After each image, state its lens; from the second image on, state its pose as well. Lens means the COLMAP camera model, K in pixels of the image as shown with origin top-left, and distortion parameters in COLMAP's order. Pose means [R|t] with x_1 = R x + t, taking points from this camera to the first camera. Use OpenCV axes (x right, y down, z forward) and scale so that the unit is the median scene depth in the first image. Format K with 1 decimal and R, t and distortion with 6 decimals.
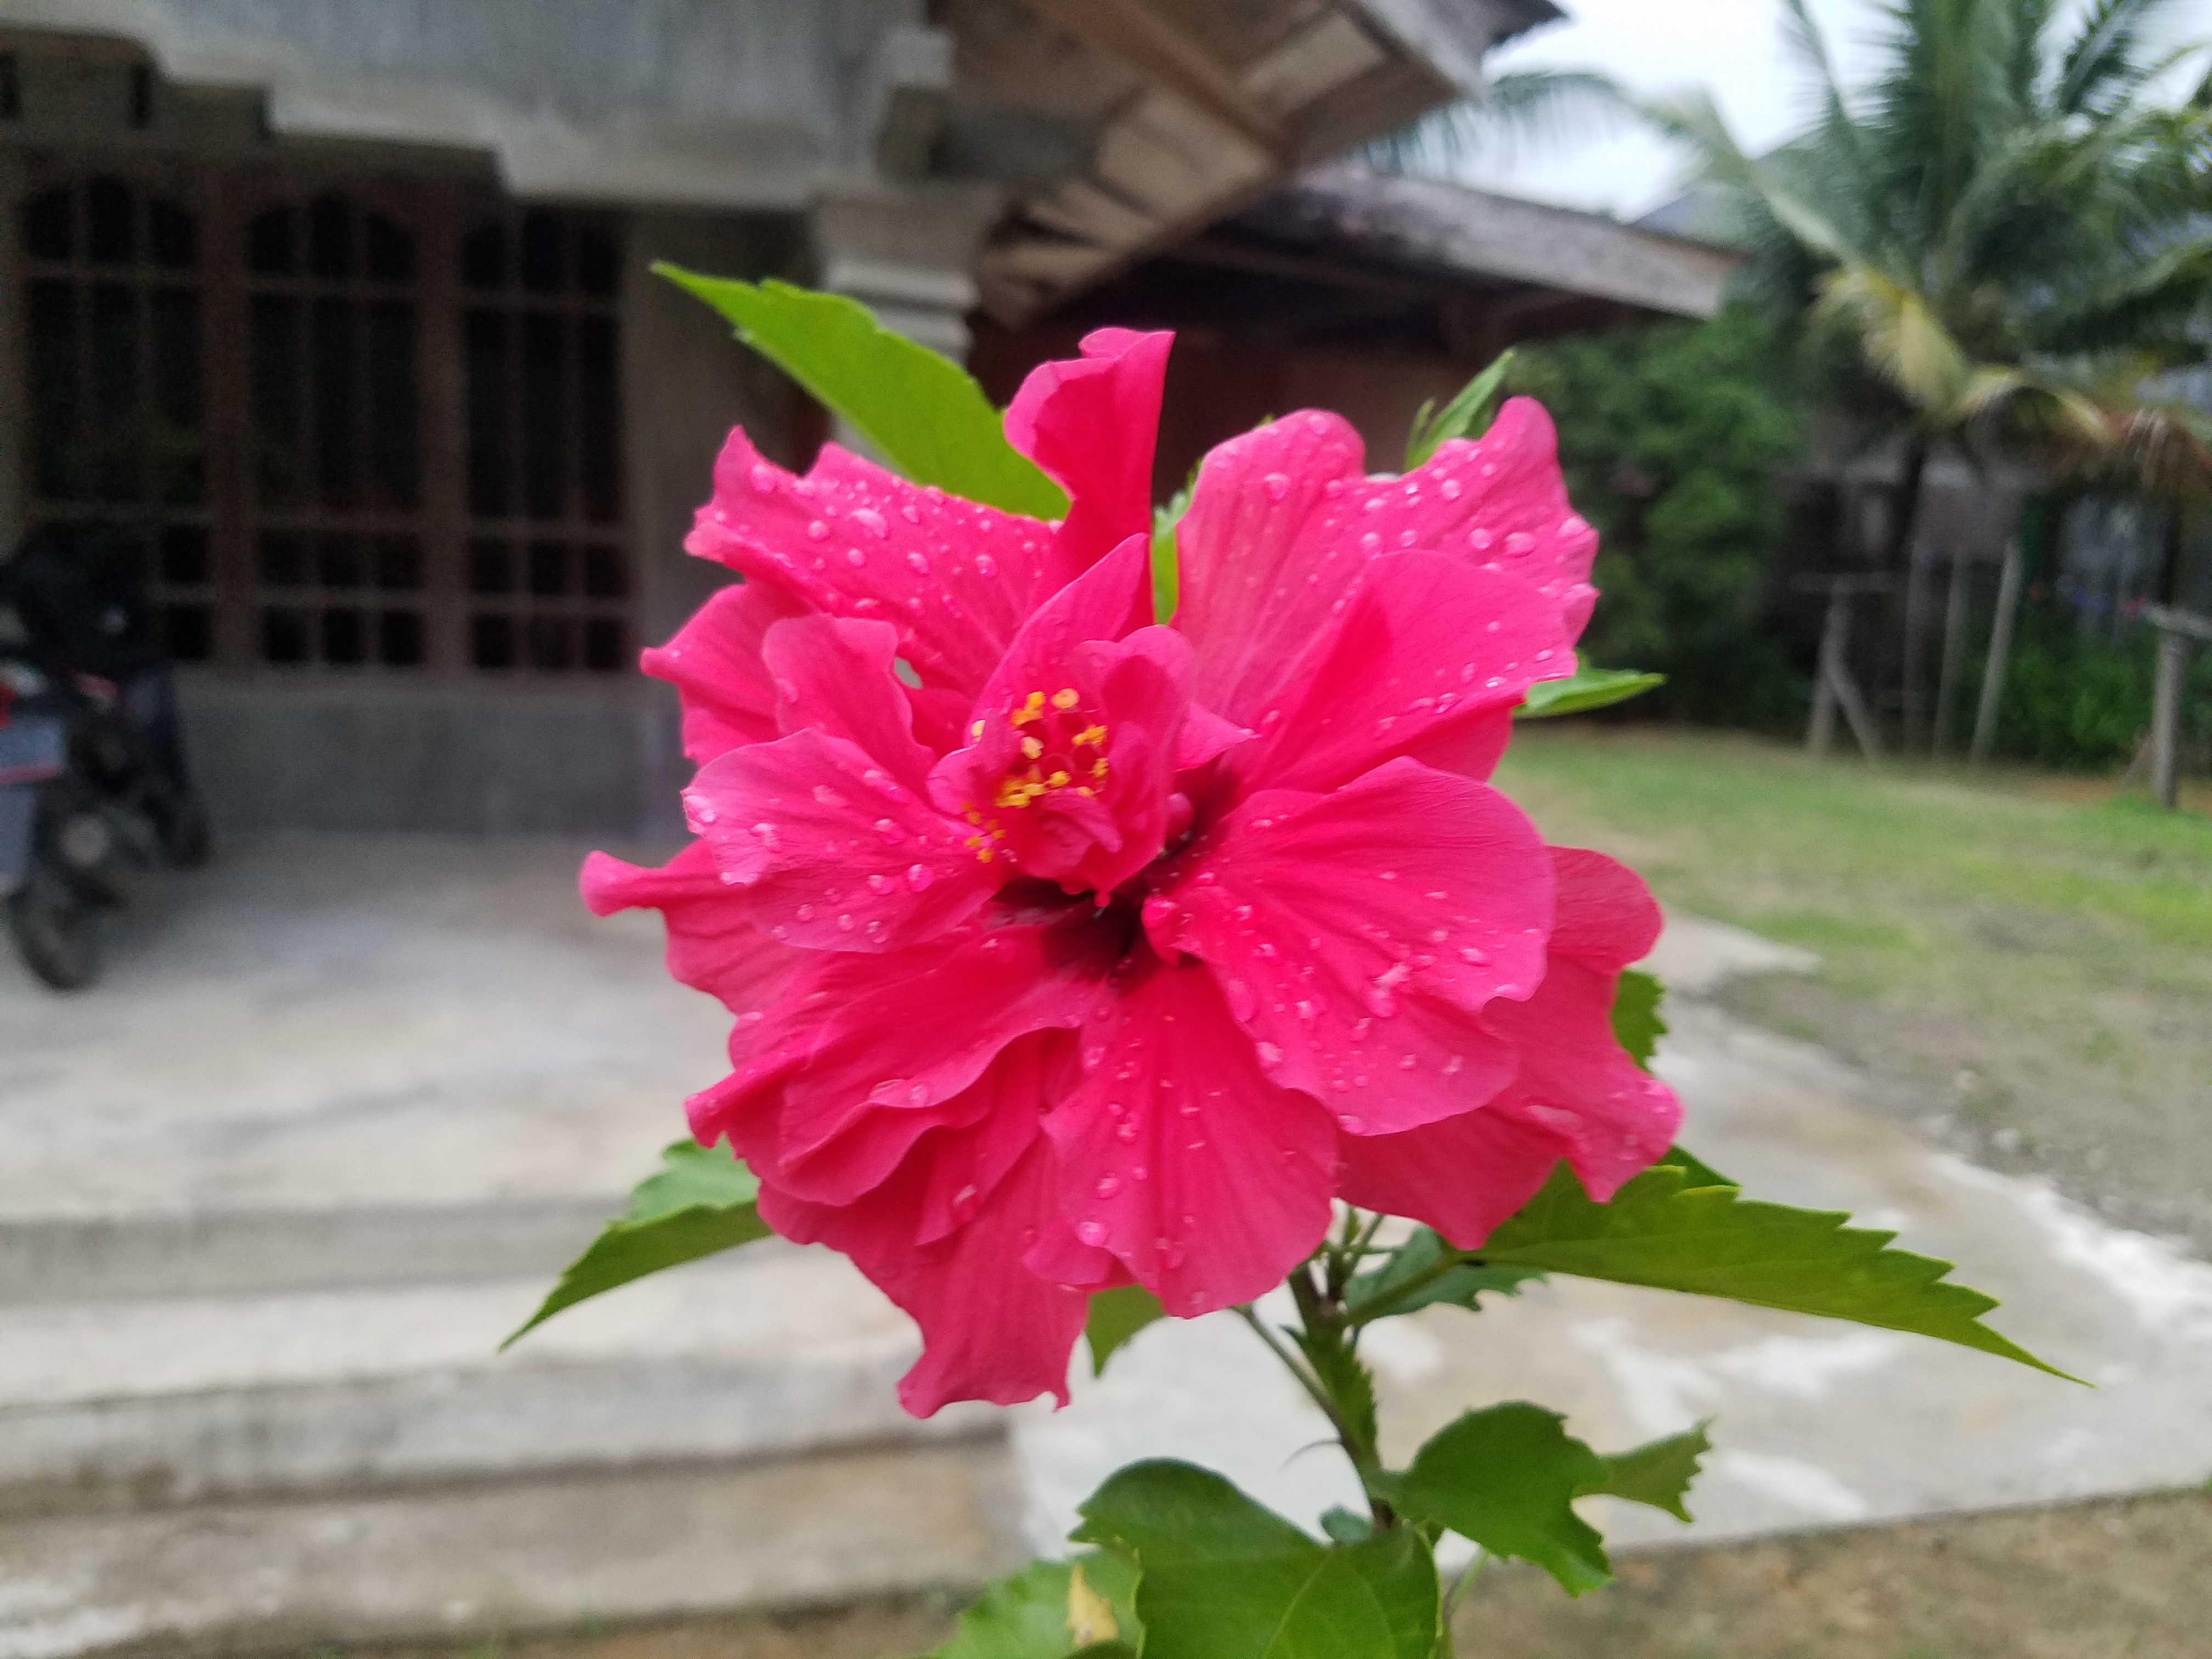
lens RADIAL K [[1640.3, 0, 1116.7], [0, 1640.3, 855.5], [0, 0, 1]] dist [0.151297, -0.238859]
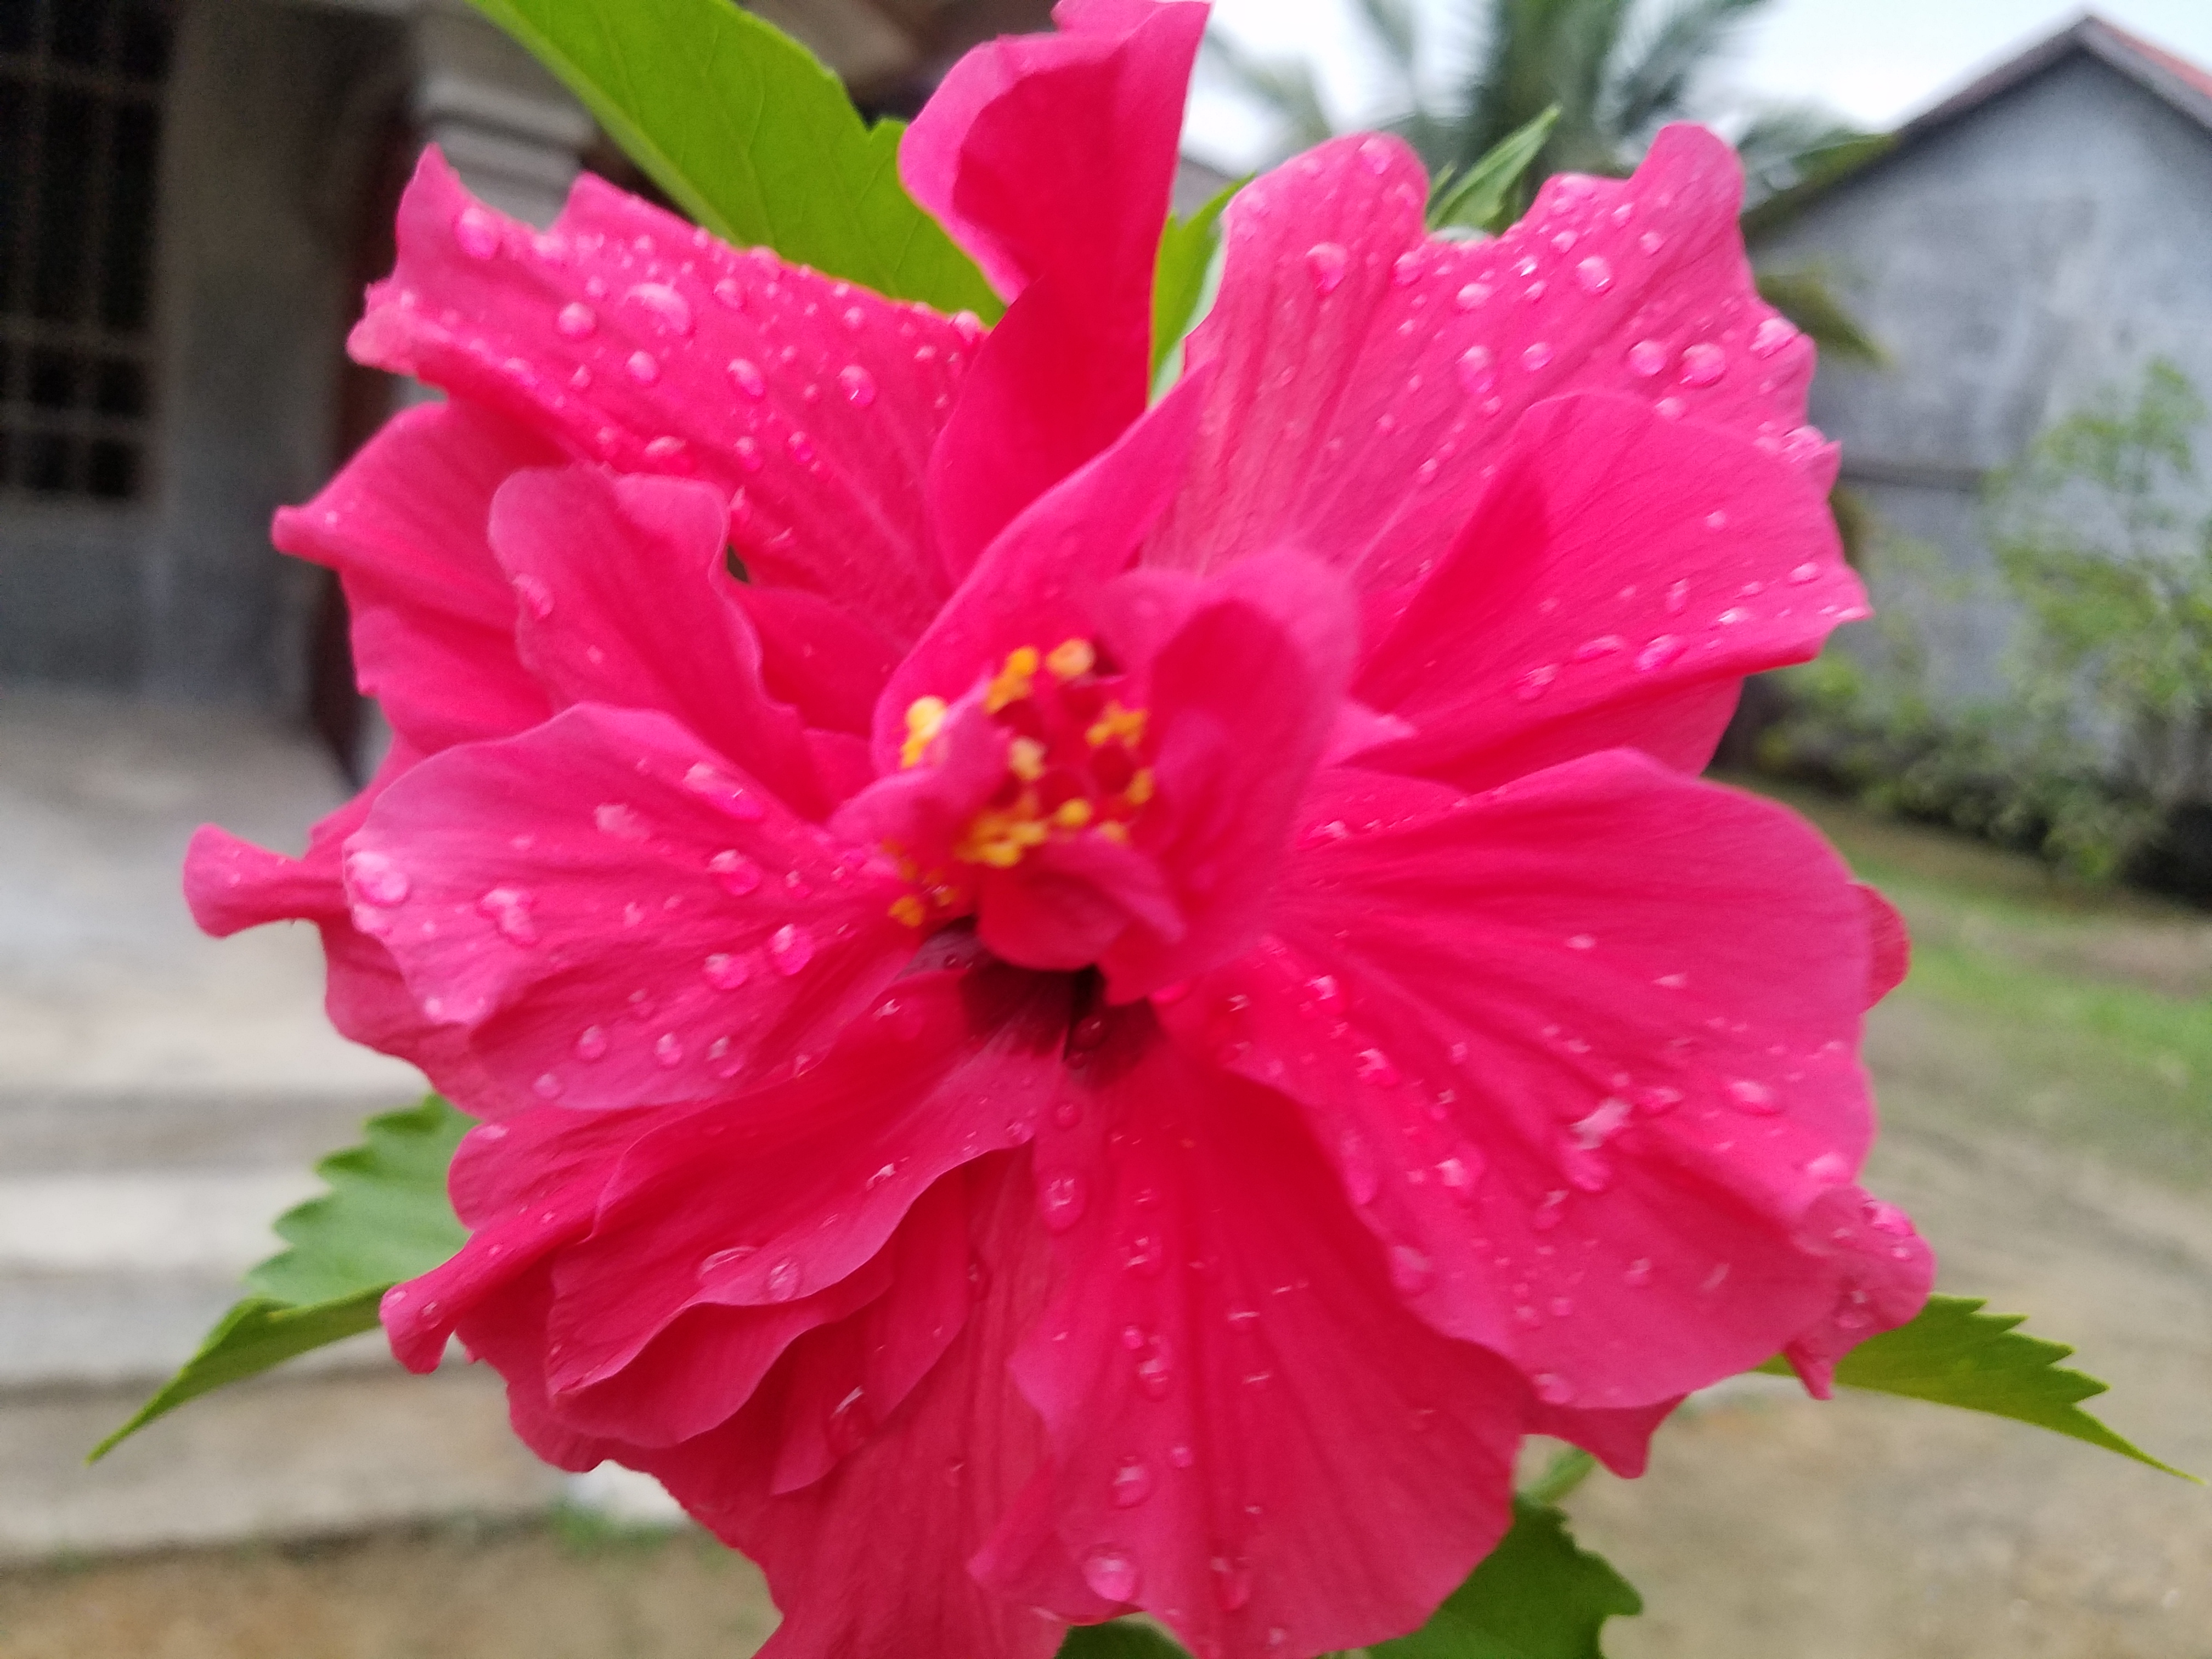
lens RADIAL K [[1850.2, 0, 1137.2], [0, 1850.2, 869.5], [0, 0, 1]] dist [0.145009, -0.398764]
pose [[0.990631, -0.008083, 0.136328, -0.080813], [-0.005743, 0.994899, 0.100716, -0.074245], [-0.136447, -0.100555, 0.985531, 0.311103]]
